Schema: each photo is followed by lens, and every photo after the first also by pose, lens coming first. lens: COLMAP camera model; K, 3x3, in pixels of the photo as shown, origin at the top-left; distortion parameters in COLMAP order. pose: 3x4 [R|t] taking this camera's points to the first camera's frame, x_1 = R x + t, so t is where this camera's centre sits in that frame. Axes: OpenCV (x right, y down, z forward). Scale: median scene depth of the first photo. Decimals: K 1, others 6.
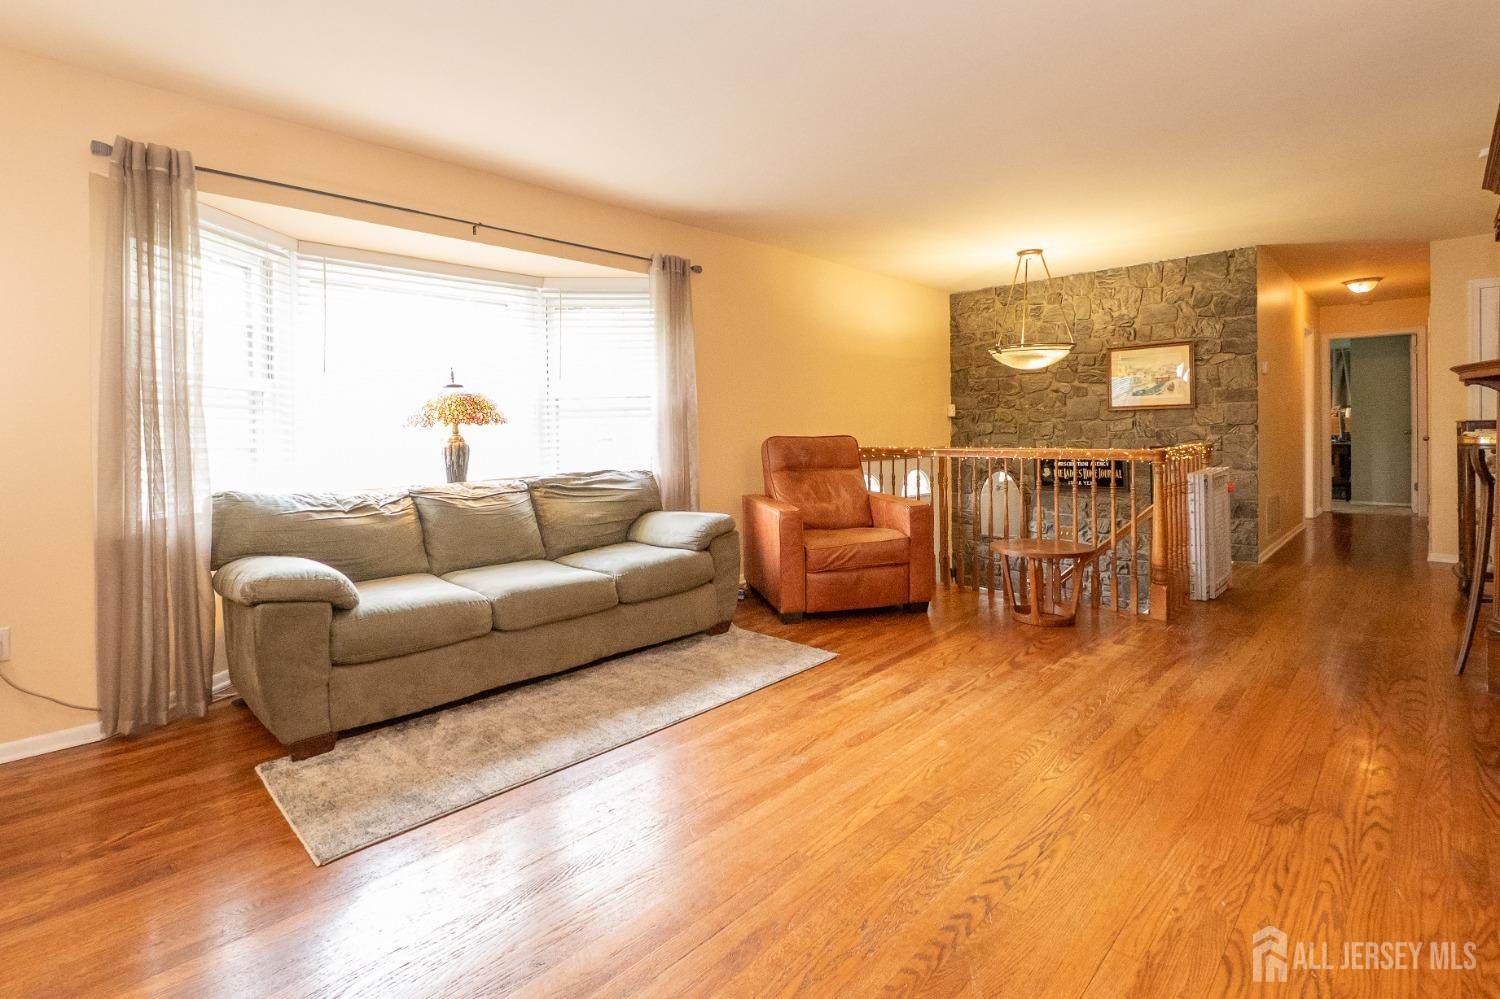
lens RADIAL K [[677.2, 0, 741.8], [0, 677.2, 438.4], [0, 0, 1]] dist [0.006702, -0.007569]
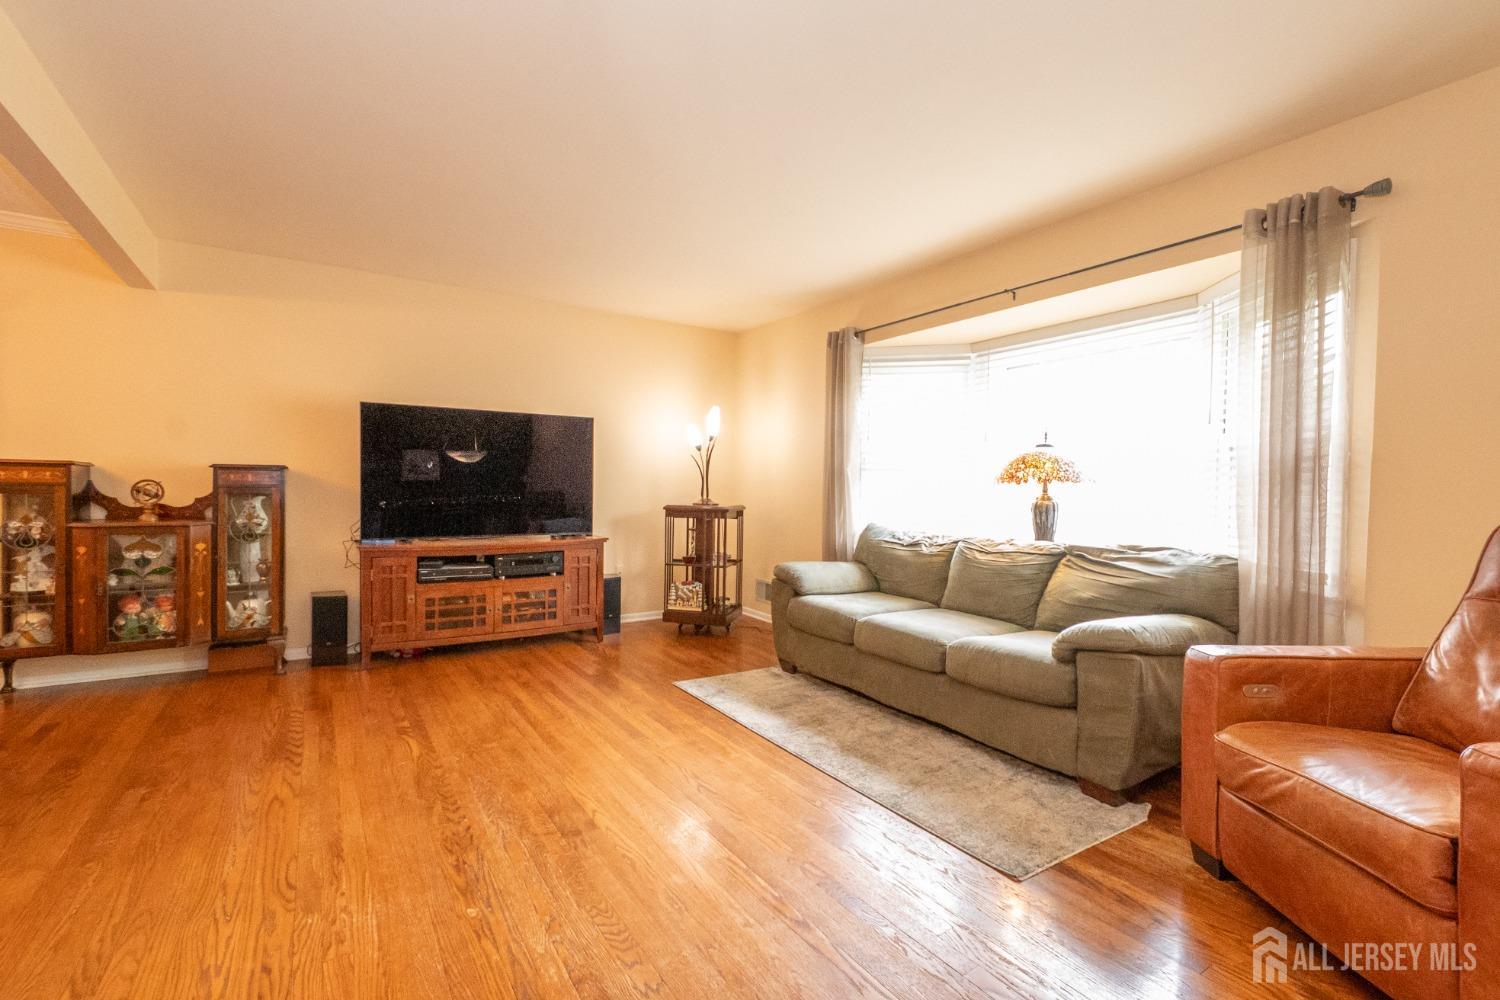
lens RADIAL K [[677.2, 0, 756.6], [0, 677.2, 495.4], [0, 0, 1]] dist [0.006702, -0.007569]
pose [[-0.203703, 0.020989, -0.978808, 0.923737], [-0.026832, 0.999275, 0.027012, -0.024805], [0.978665, 0.031766, -0.202992, 1.087435]]
